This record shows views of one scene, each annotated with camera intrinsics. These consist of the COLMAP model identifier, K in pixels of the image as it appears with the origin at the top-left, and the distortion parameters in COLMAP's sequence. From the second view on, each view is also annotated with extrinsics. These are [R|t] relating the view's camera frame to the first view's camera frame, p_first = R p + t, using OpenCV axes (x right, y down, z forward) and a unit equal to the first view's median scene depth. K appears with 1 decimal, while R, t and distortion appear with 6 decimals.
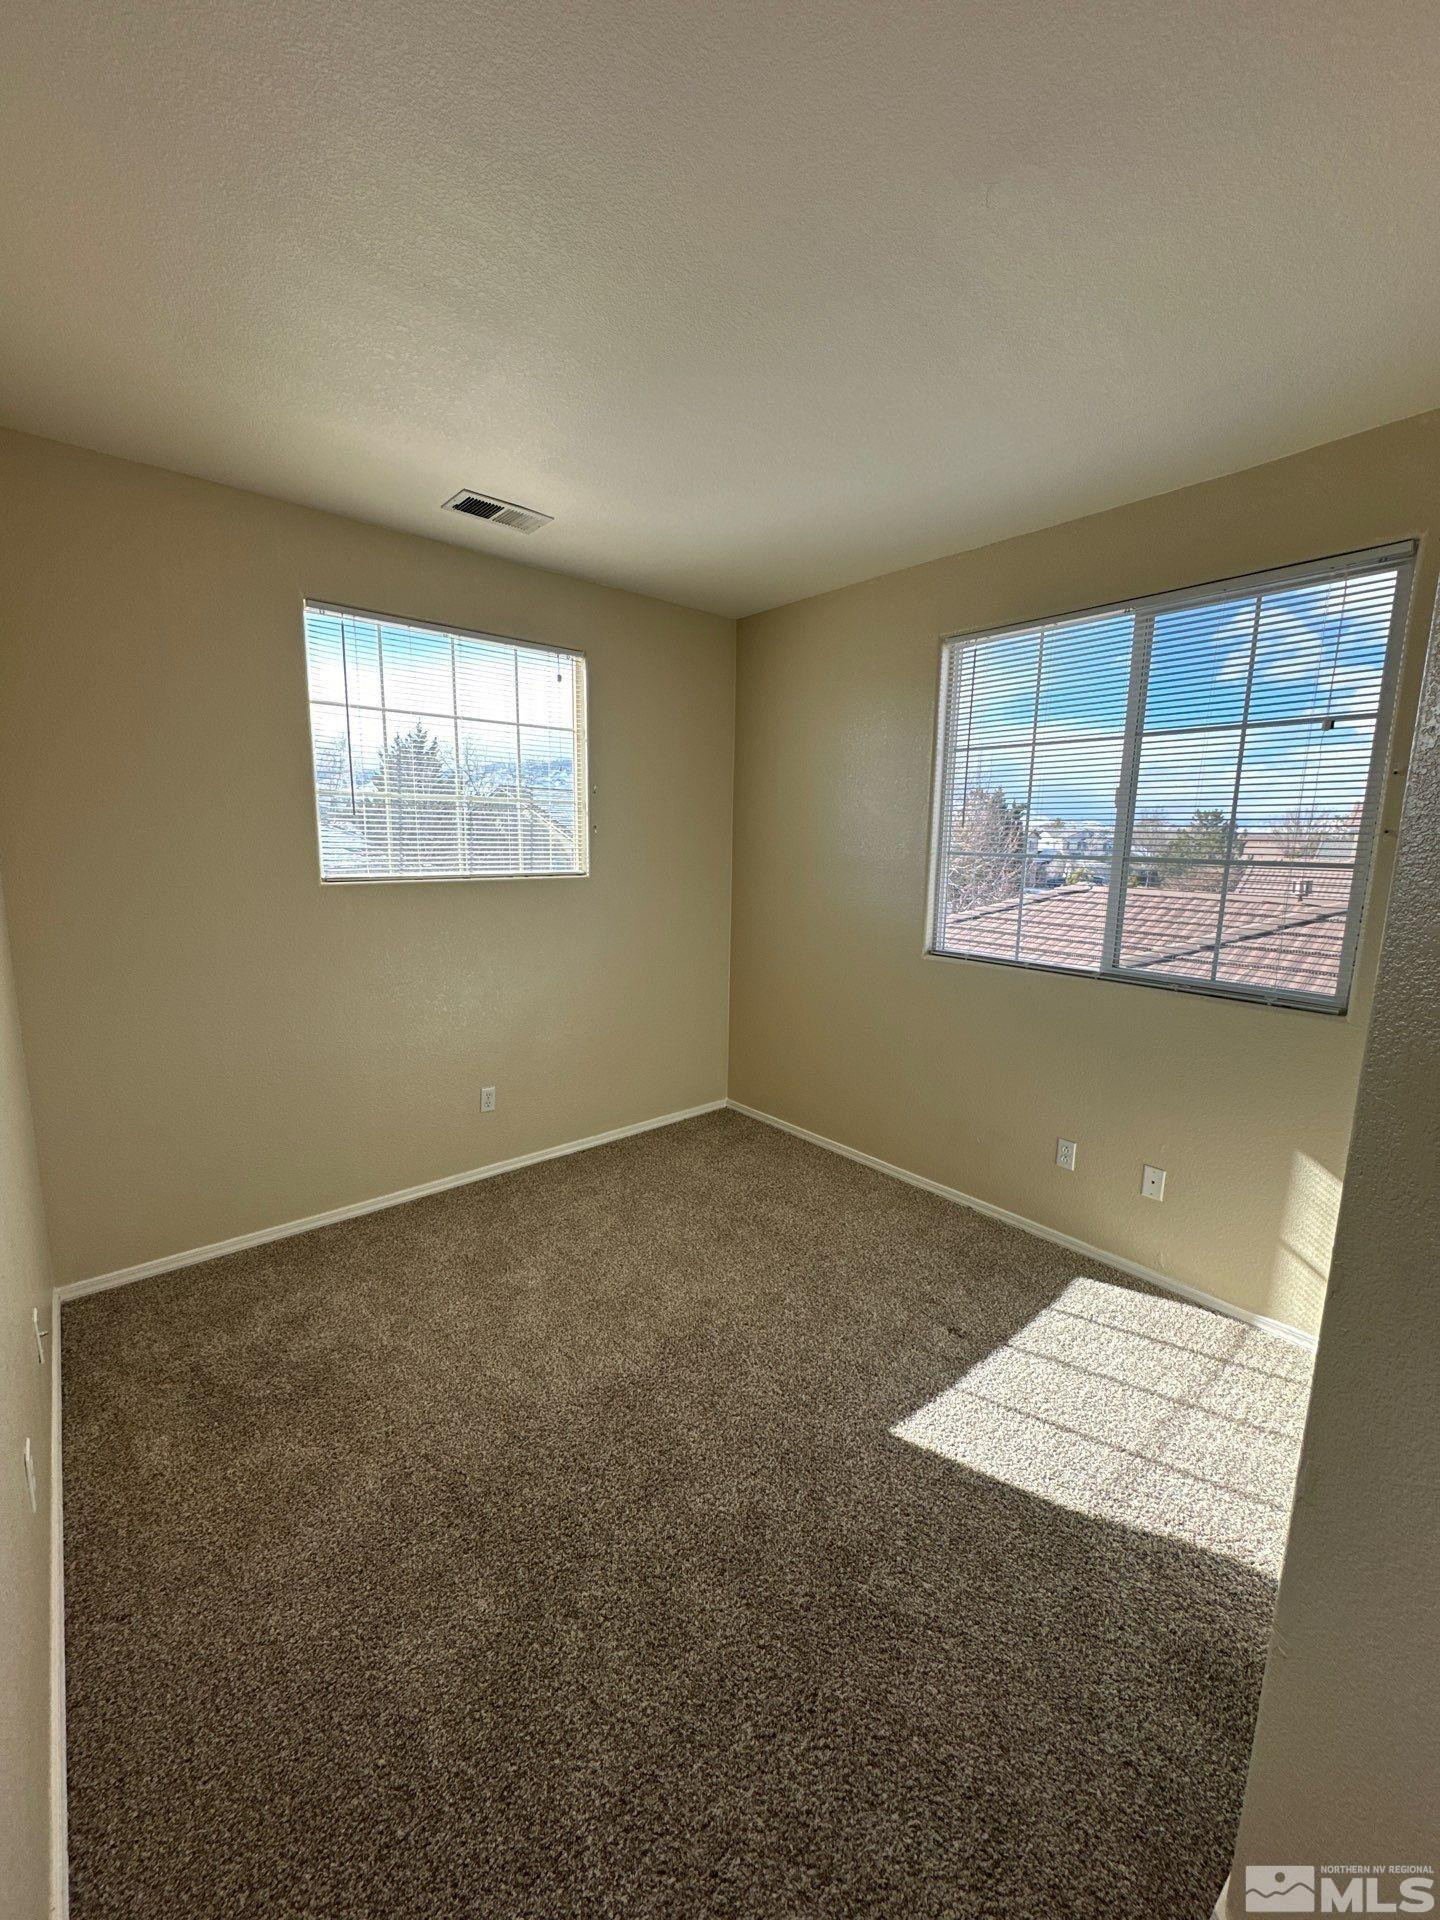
lens RADIAL K [[763.6, 0, 707.2], [0, 763.6, 958.1], [0, 0, 1]] dist [-0.002057, 0.000398]
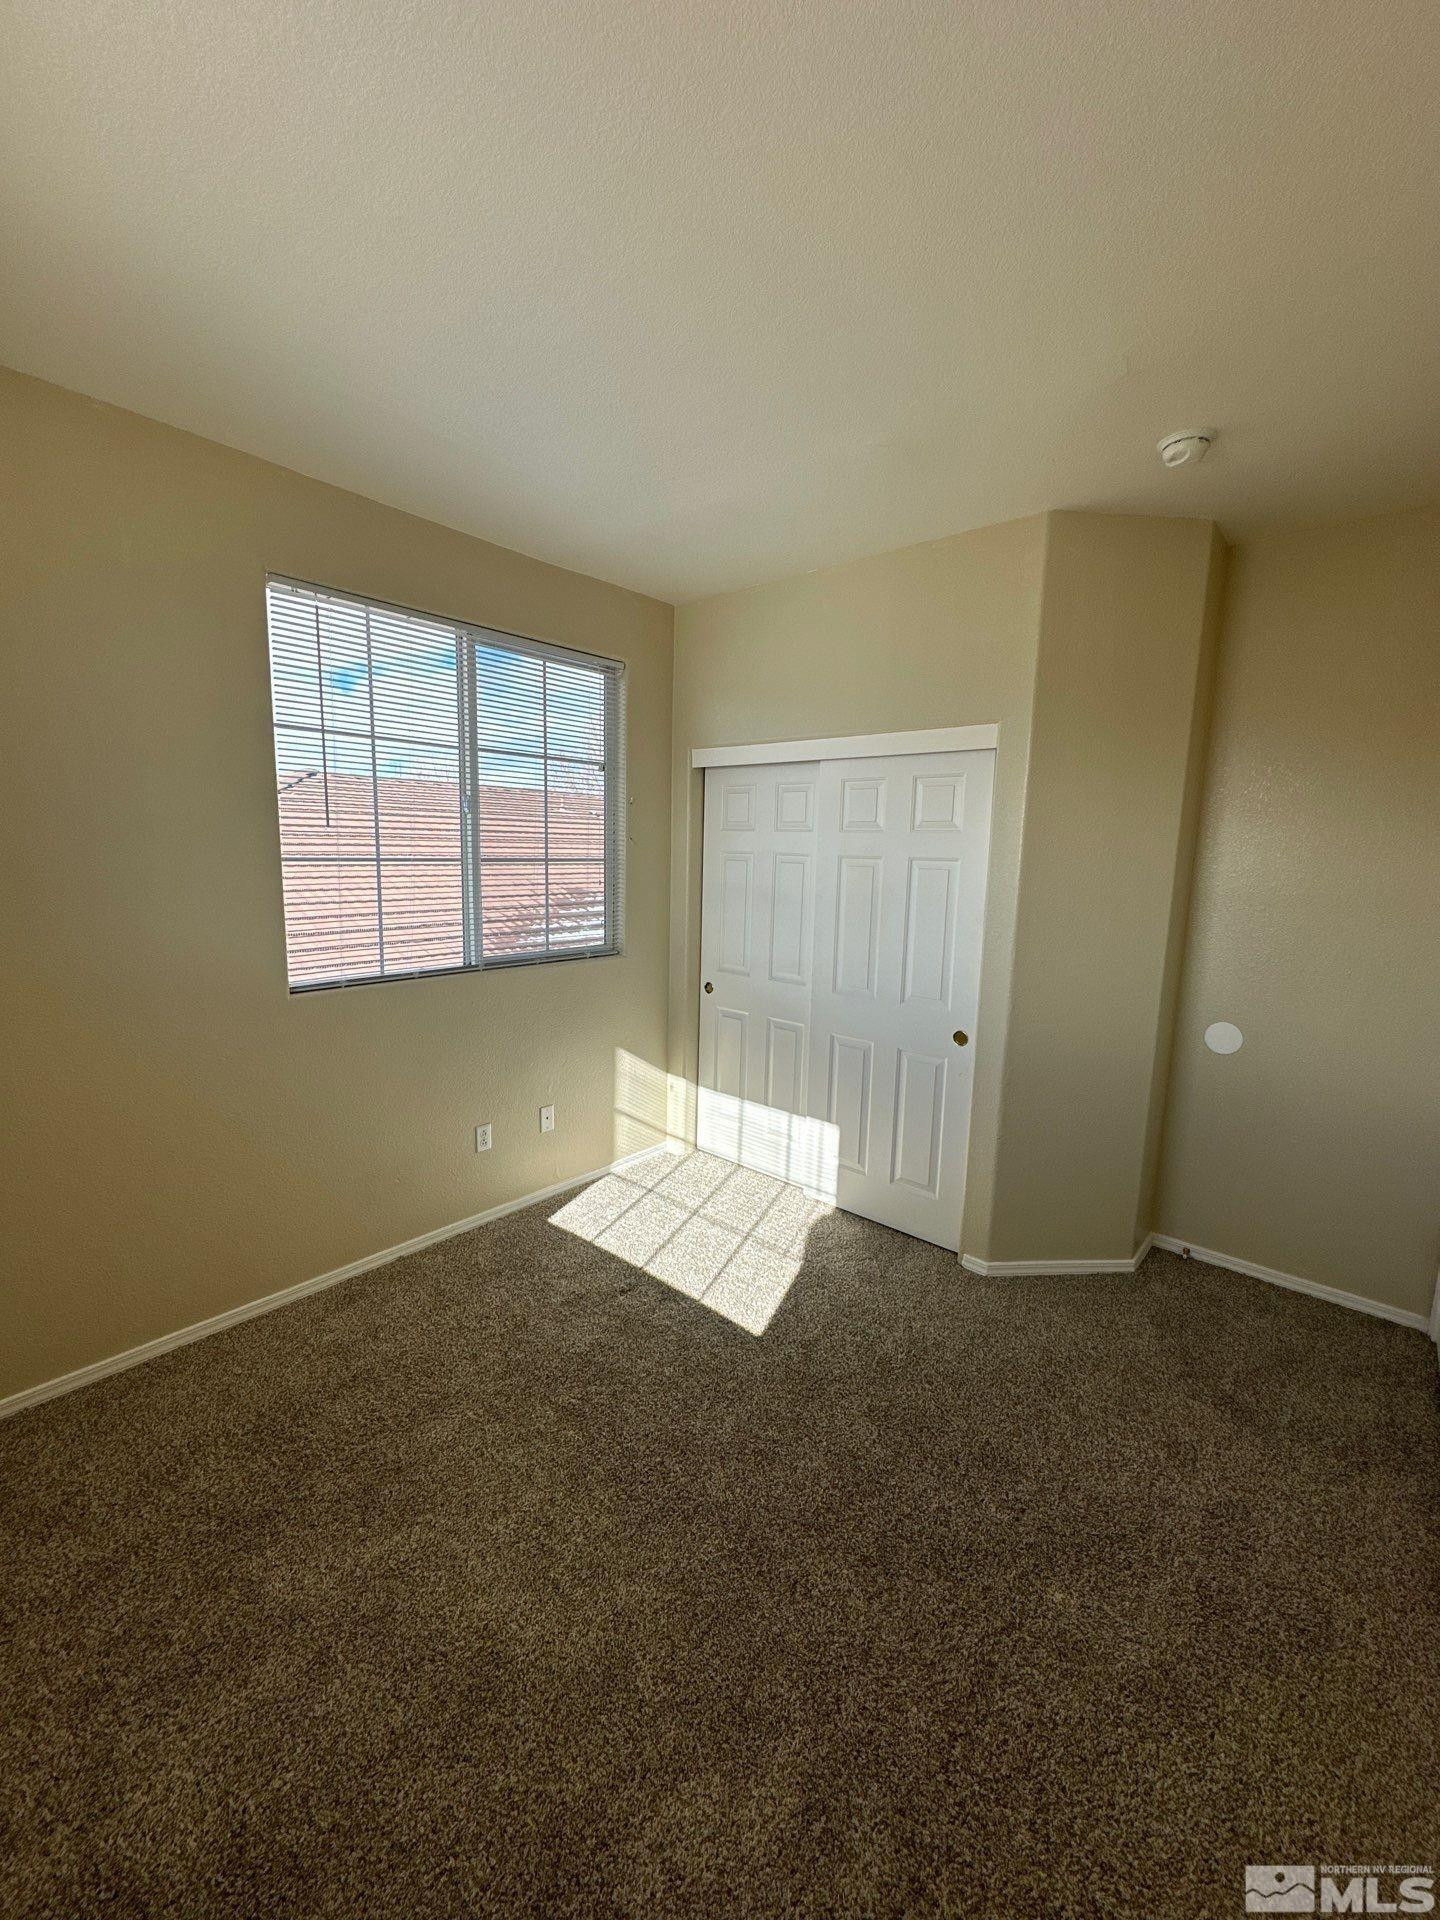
lens RADIAL K [[763.6, 0, 732.8], [0, 763.6, 954.9], [0, 0, 1]] dist [-0.002057, 0.000398]
pose [[-0.154784, -0.165539, 0.973981, -0.639715], [0.132584, 0.973464, 0.186521, -0.159292], [-0.979011, 0.158004, -0.128729, 0.832051]]
